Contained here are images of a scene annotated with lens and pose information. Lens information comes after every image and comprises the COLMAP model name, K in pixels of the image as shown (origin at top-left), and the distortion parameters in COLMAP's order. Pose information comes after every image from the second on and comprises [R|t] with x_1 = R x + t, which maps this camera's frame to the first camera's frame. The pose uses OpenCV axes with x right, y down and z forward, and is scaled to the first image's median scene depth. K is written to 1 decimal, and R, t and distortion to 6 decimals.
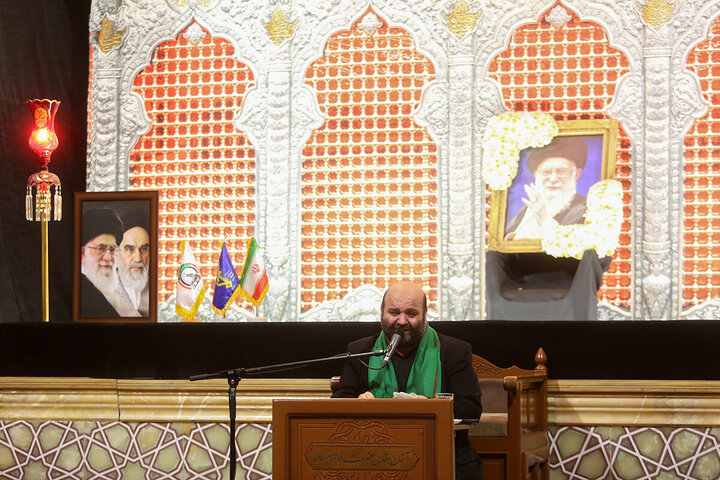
lens RADIAL K [[2244.0, 0, 359.5], [0, 2244.0, 242.2], [0, 0, 1]] dist [0.046006, 0.000000]
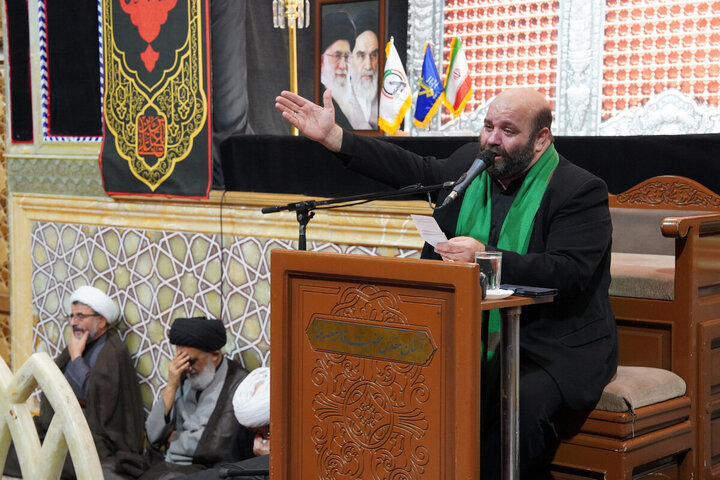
lens RADIAL K [[1364.1, 0, 362.1], [0, 1364.1, 242.7], [0, 0, 1]] dist [0.315659, 0.000000]
pose [[0.909901, 0.034170, -0.413416, 0.124860], [0.017244, 0.992625, 0.119995, 0.010922], [0.414467, -0.116313, 0.902601, 0.446991]]
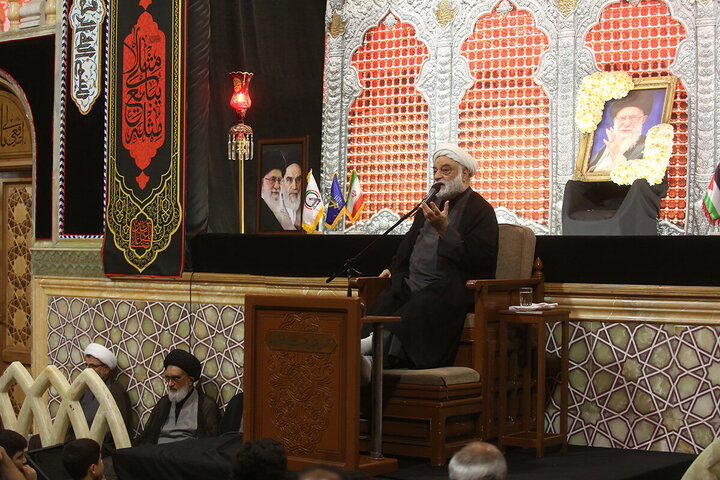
lens RADIAL K [[1469.8, 0, 359.6], [0, 1469.8, 241.3], [0, 0, 1]] dist [-0.290630, 0.000000]
pose [[0.933835, 0.009455, -0.357578, 0.235496], [0.005060, 0.999201, 0.039635, 0.004801], [0.357667, -0.038822, 0.933042, 0.175673]]
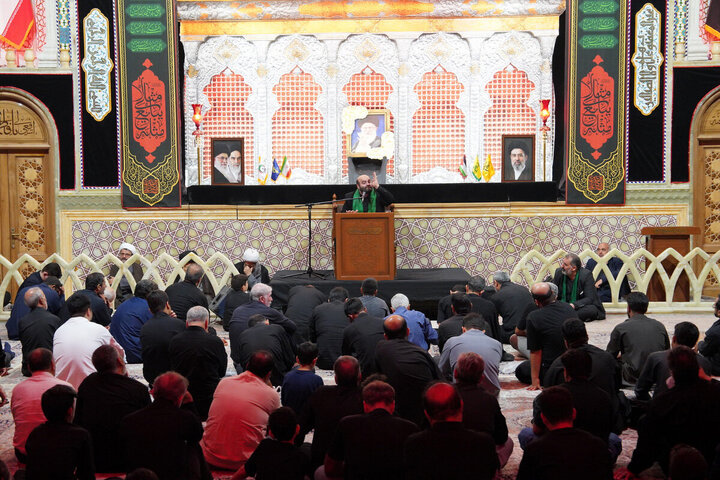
lens RADIAL K [[1364.1, 0, 361.1], [0, 1364.1, 243.0], [0, 0, 1]] dist [0.315659, 0.000000]
pose [[0.956962, -0.026833, 0.288968, -0.415541], [-0.004777, 0.994125, 0.108132, -0.072331], [-0.290172, -0.104859, 0.951212, -0.637522]]
